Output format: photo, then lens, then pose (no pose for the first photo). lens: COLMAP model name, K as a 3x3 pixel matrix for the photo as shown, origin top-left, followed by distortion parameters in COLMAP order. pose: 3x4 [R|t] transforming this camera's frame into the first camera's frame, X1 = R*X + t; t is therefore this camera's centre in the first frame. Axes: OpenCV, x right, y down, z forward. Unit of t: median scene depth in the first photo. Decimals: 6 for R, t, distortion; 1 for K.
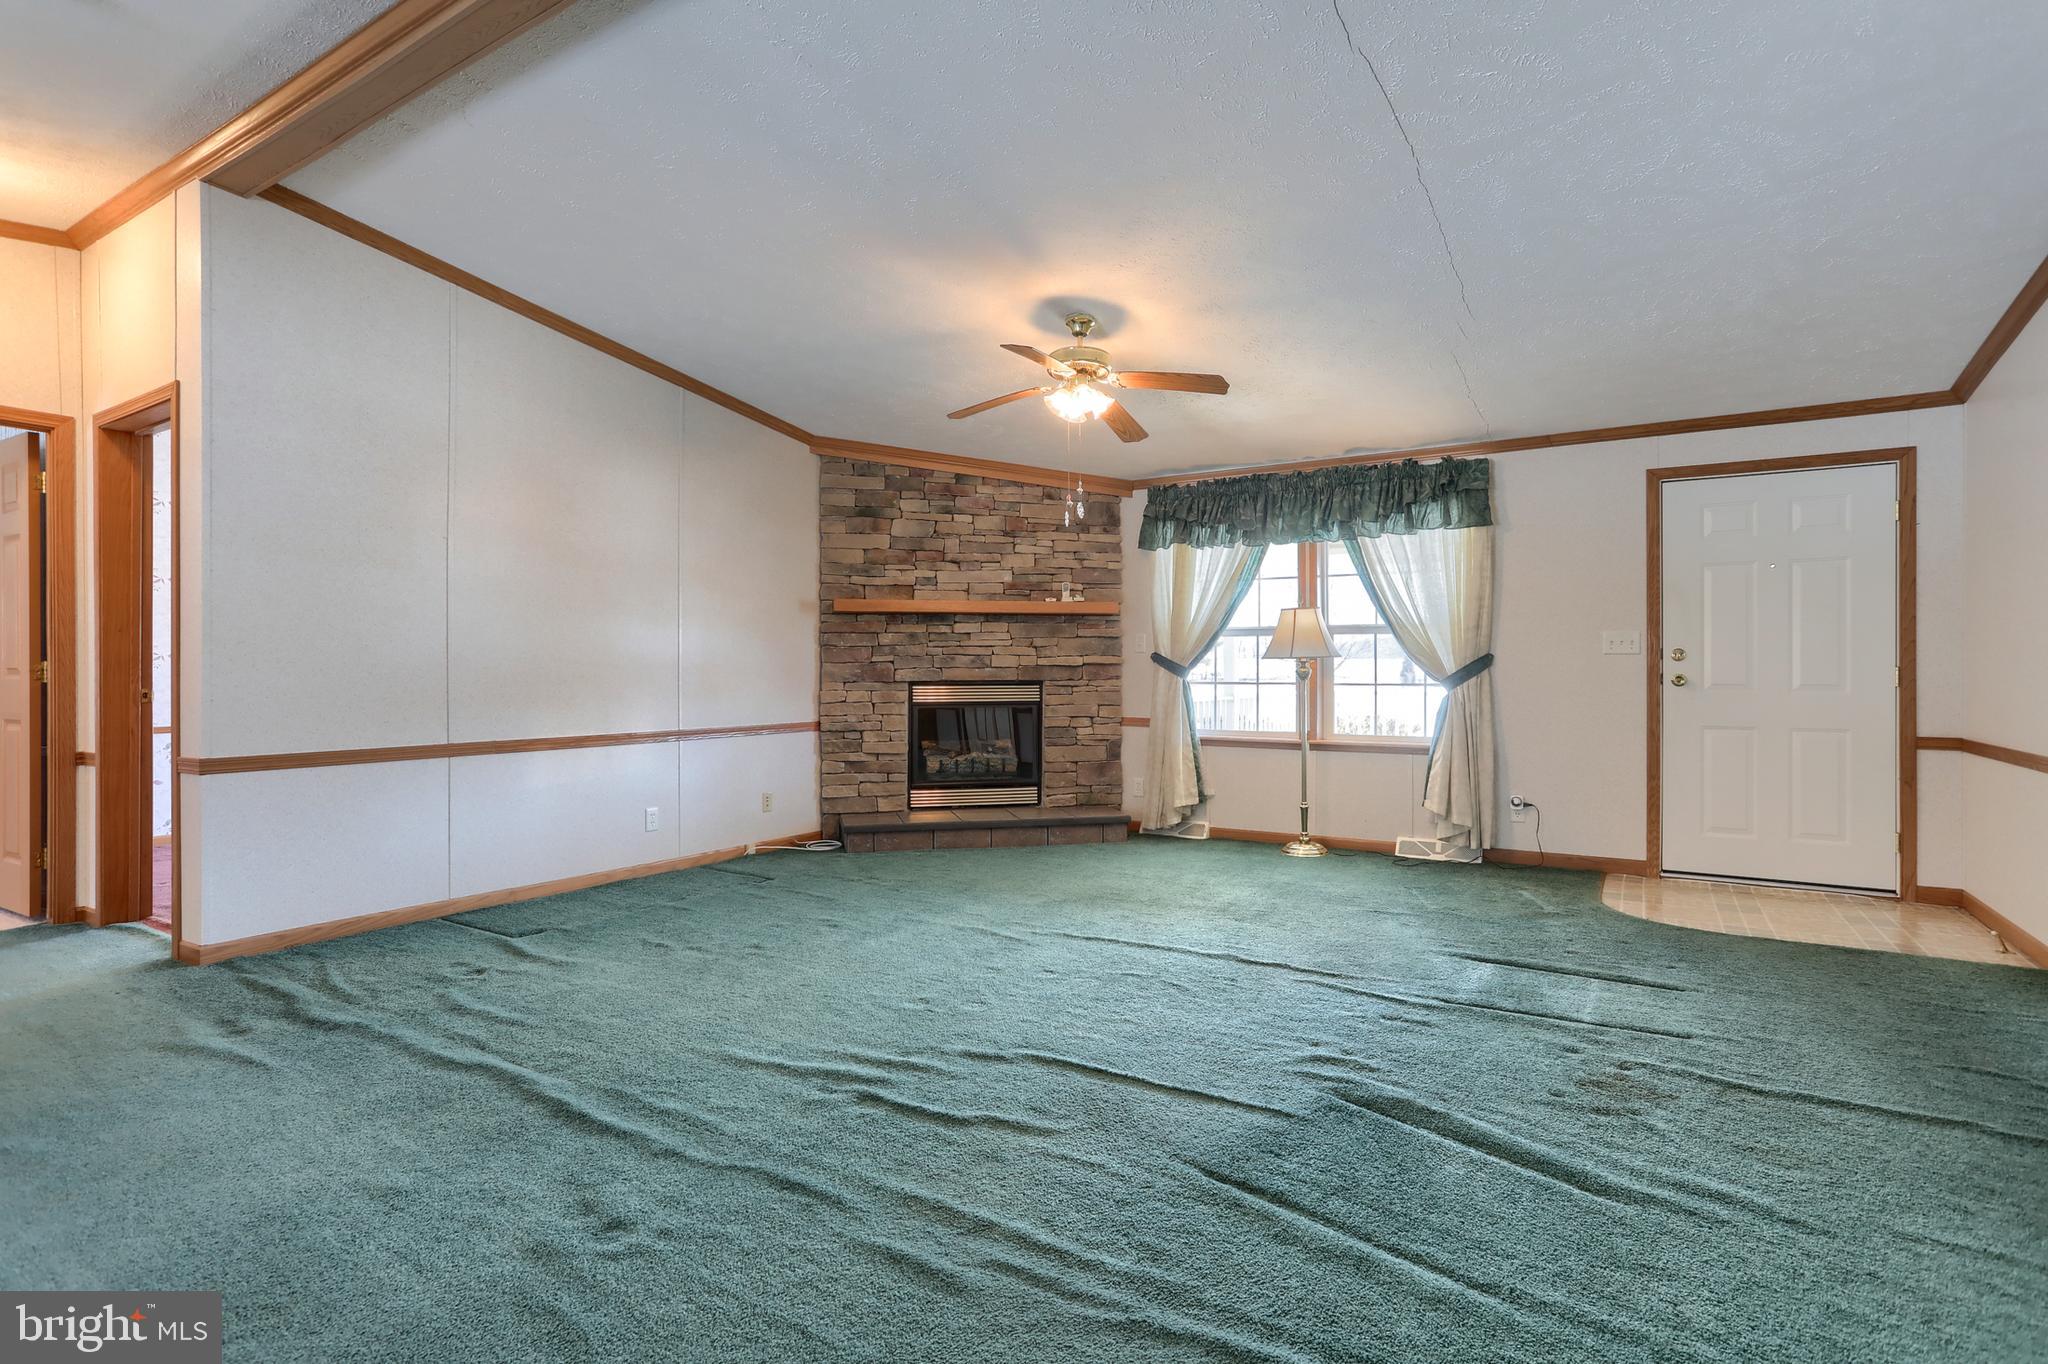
lens RADIAL K [[1014.4, 0, 1030.2], [0, 1014.4, 677.3], [0, 0, 1]] dist [-0.062420, 0.043455]
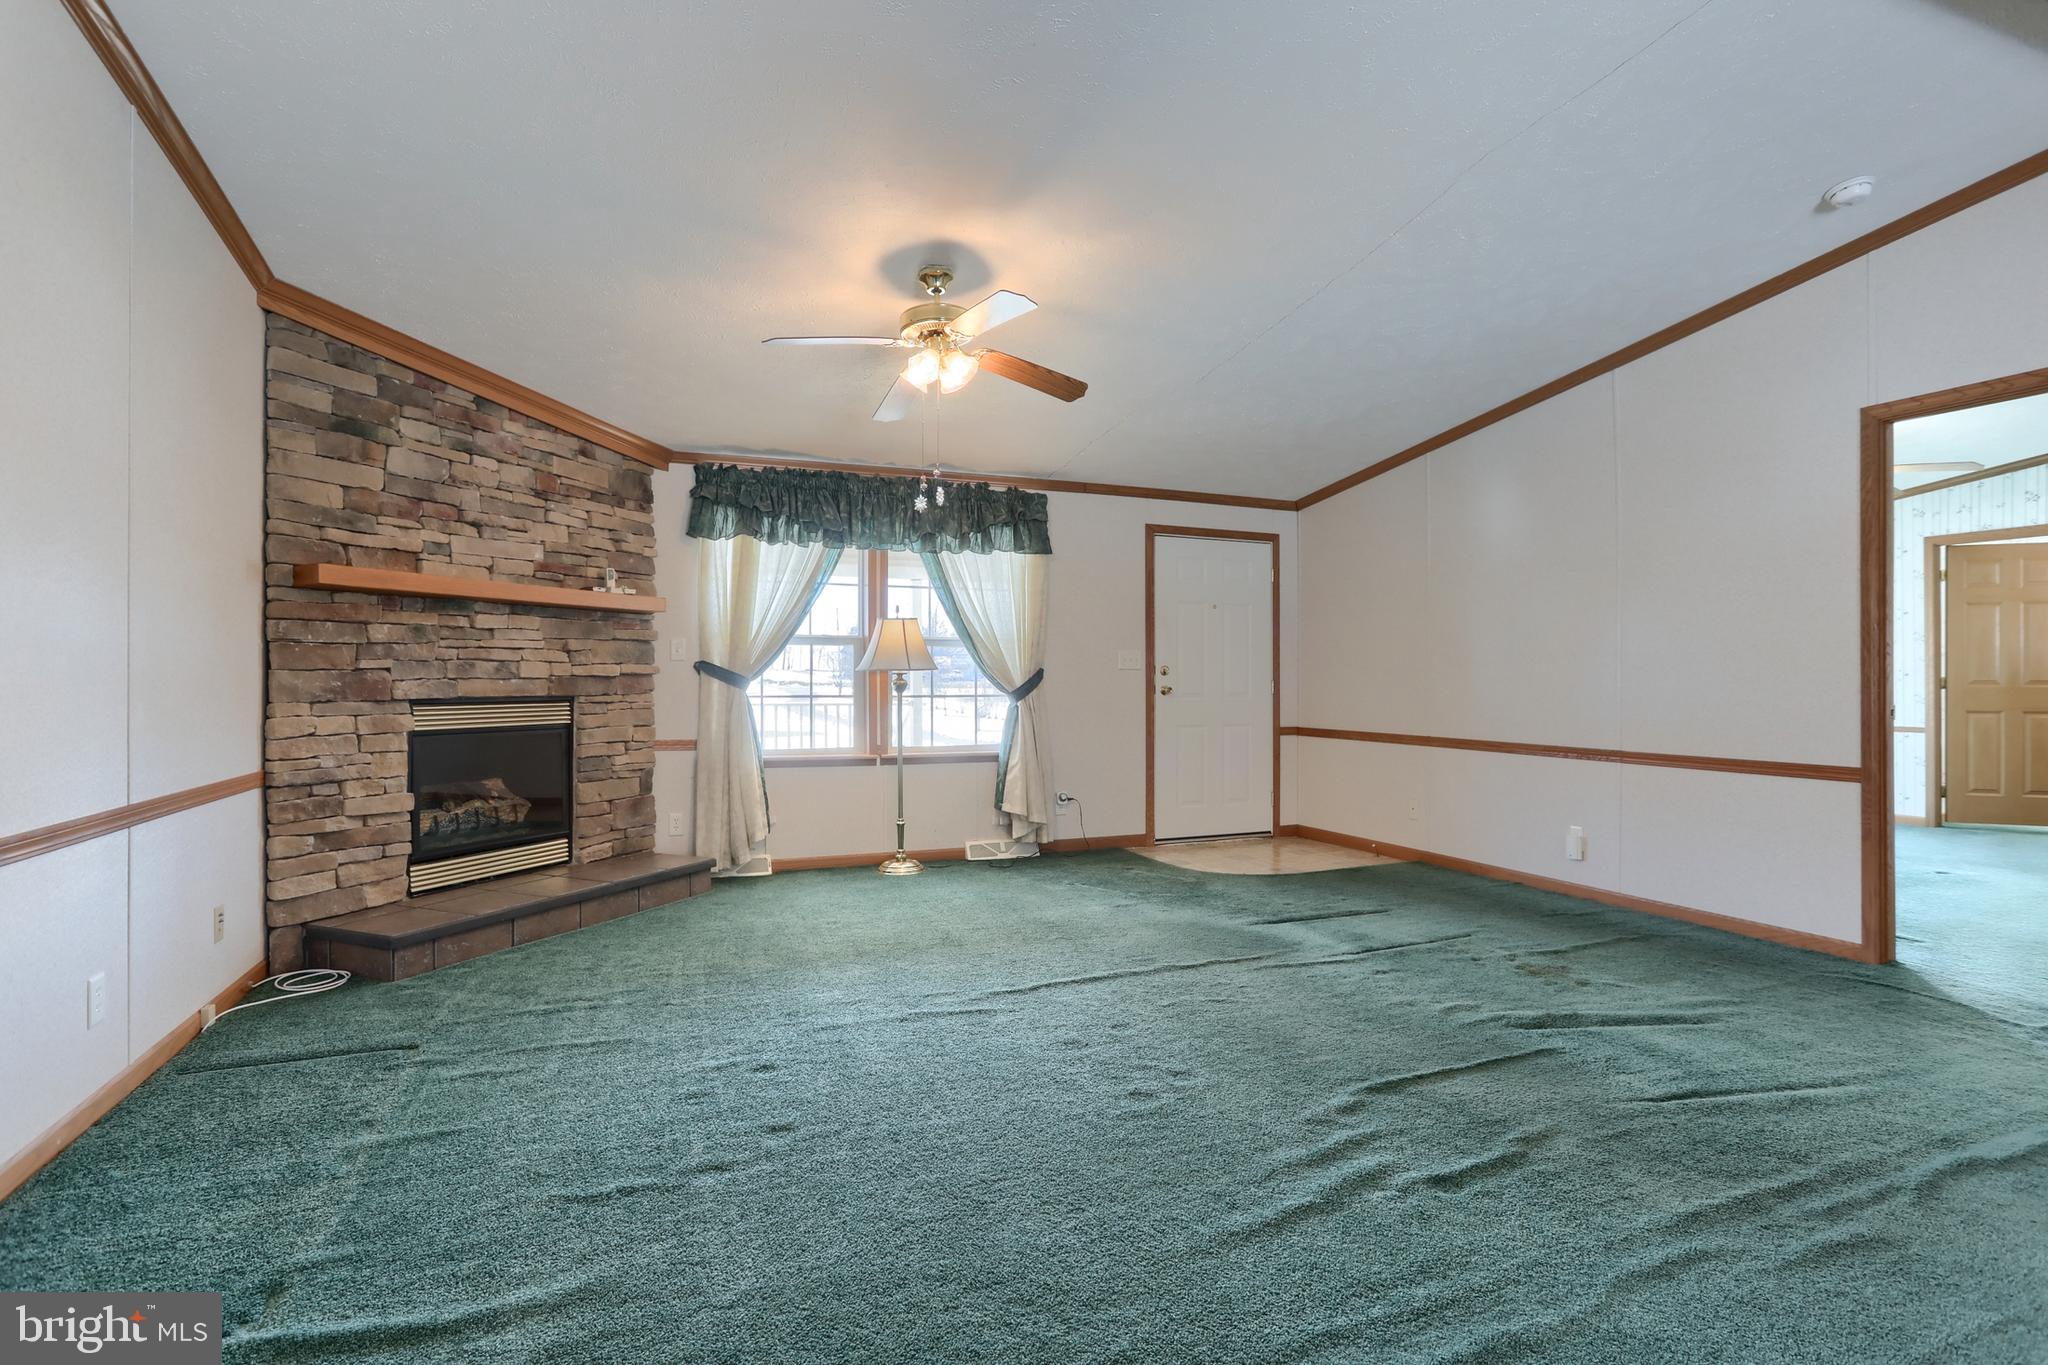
lens RADIAL K [[1014.4, 0, 1030.2], [0, 1014.4, 677.8], [0, 0, 1]] dist [-0.062420, 0.043455]
pose [[0.576654, 0.003487, 0.816981, -0.415459], [0.004116, 0.999966, -0.007173, -0.003632], [-0.816978, 0.007499, 0.576620, 0.308071]]
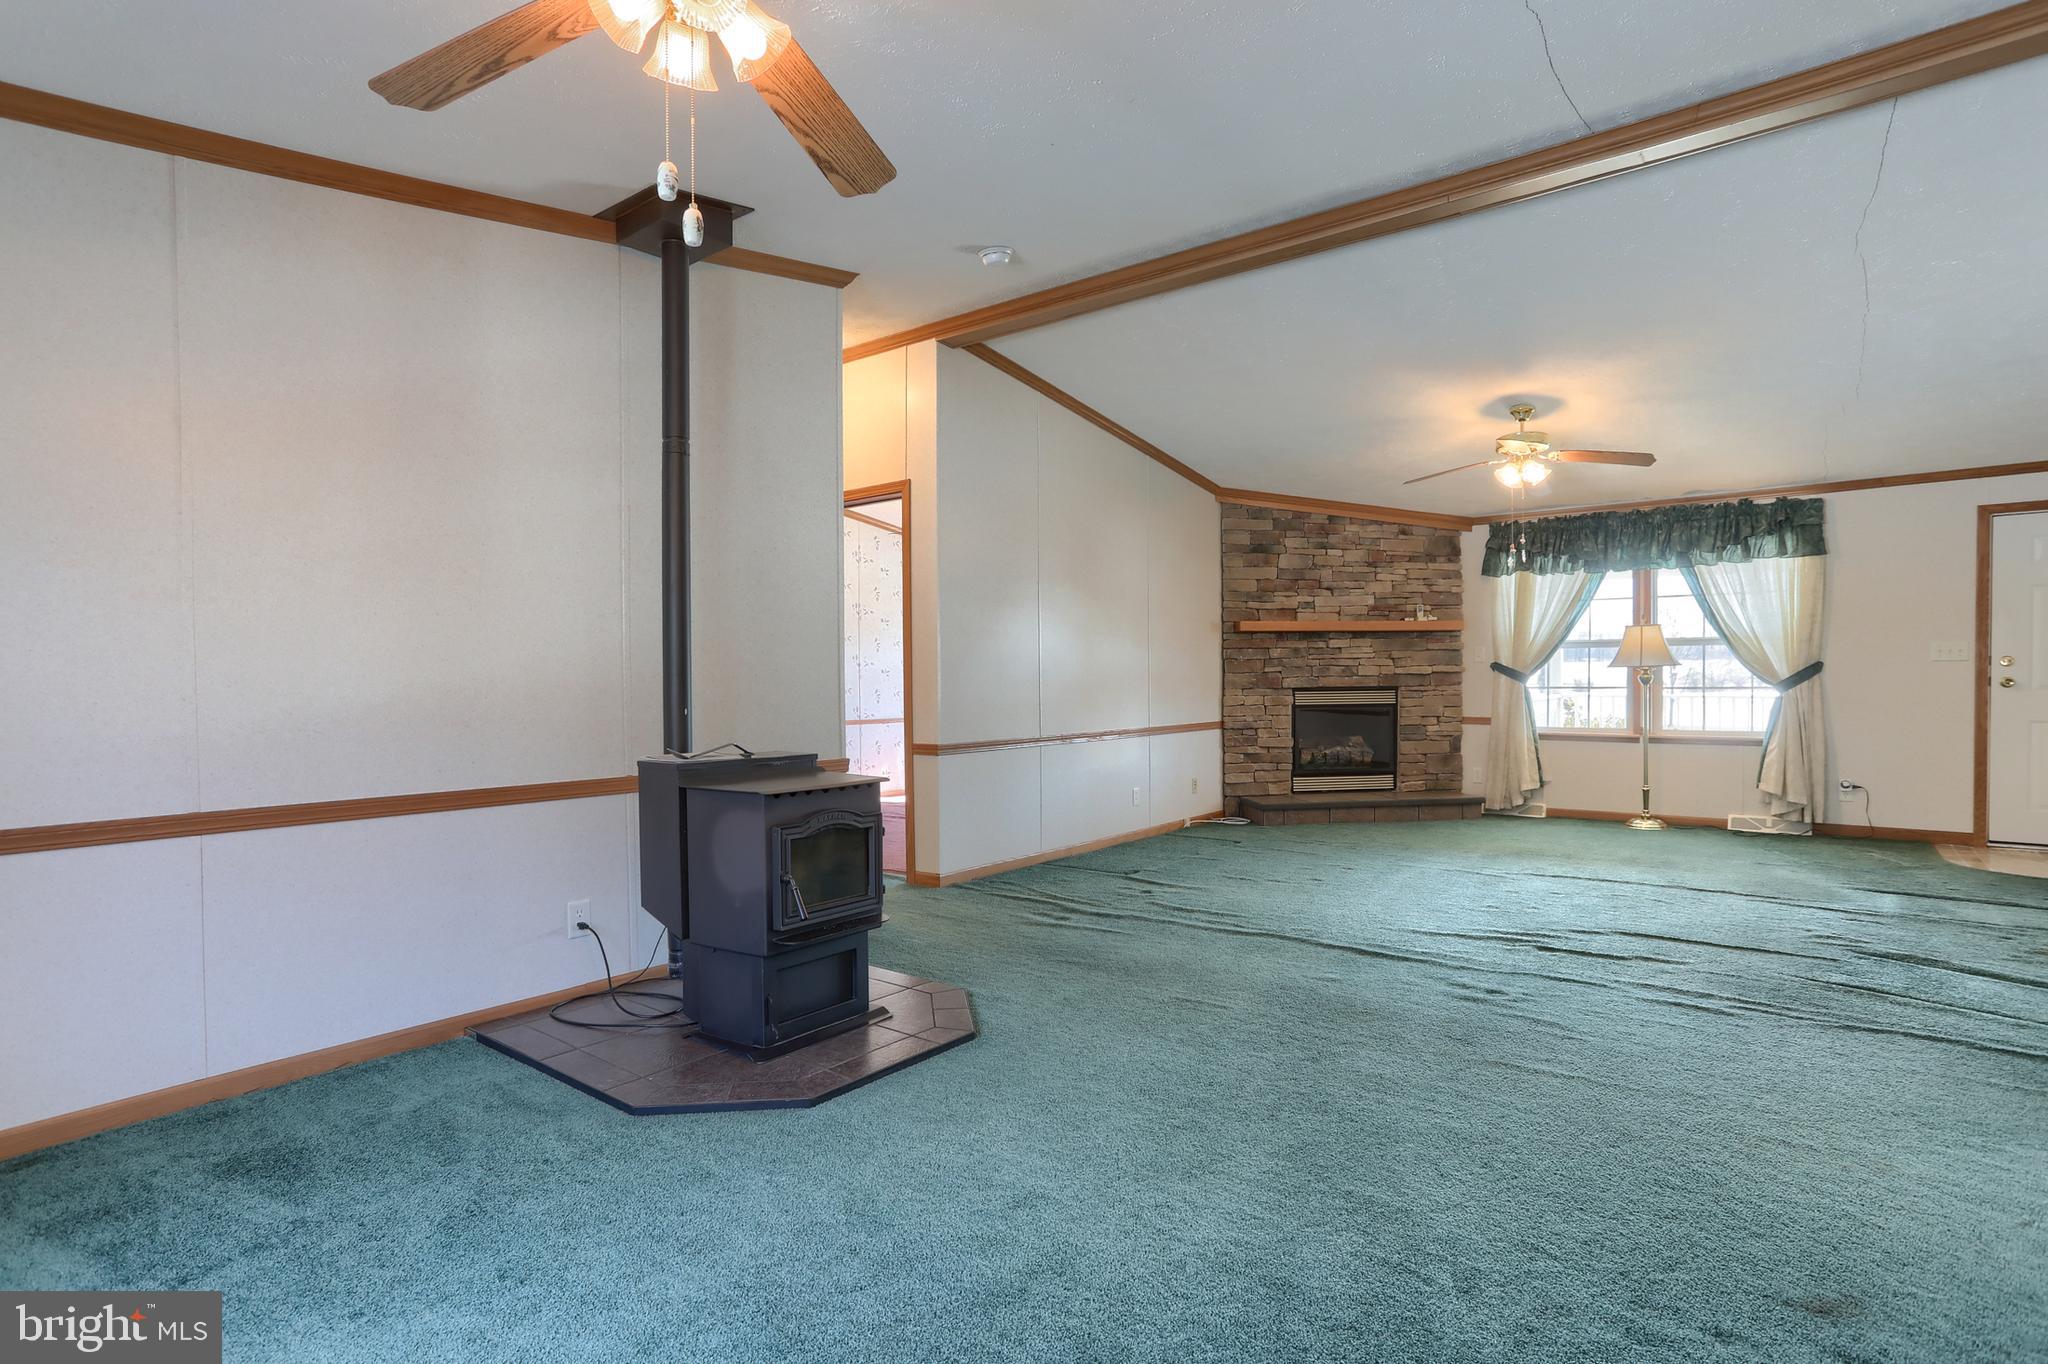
lens RADIAL K [[1029.8, 0, 1024.1], [0, 1029.8, 703.5], [0, 0, 1]] dist [-0.044089, 0.028813]
pose [[0.994952, -0.005277, -0.100209, -0.319080], [0.007066, 0.999822, 0.017506, -0.000931], [0.100099, -0.018126, 0.994812, -0.261457]]
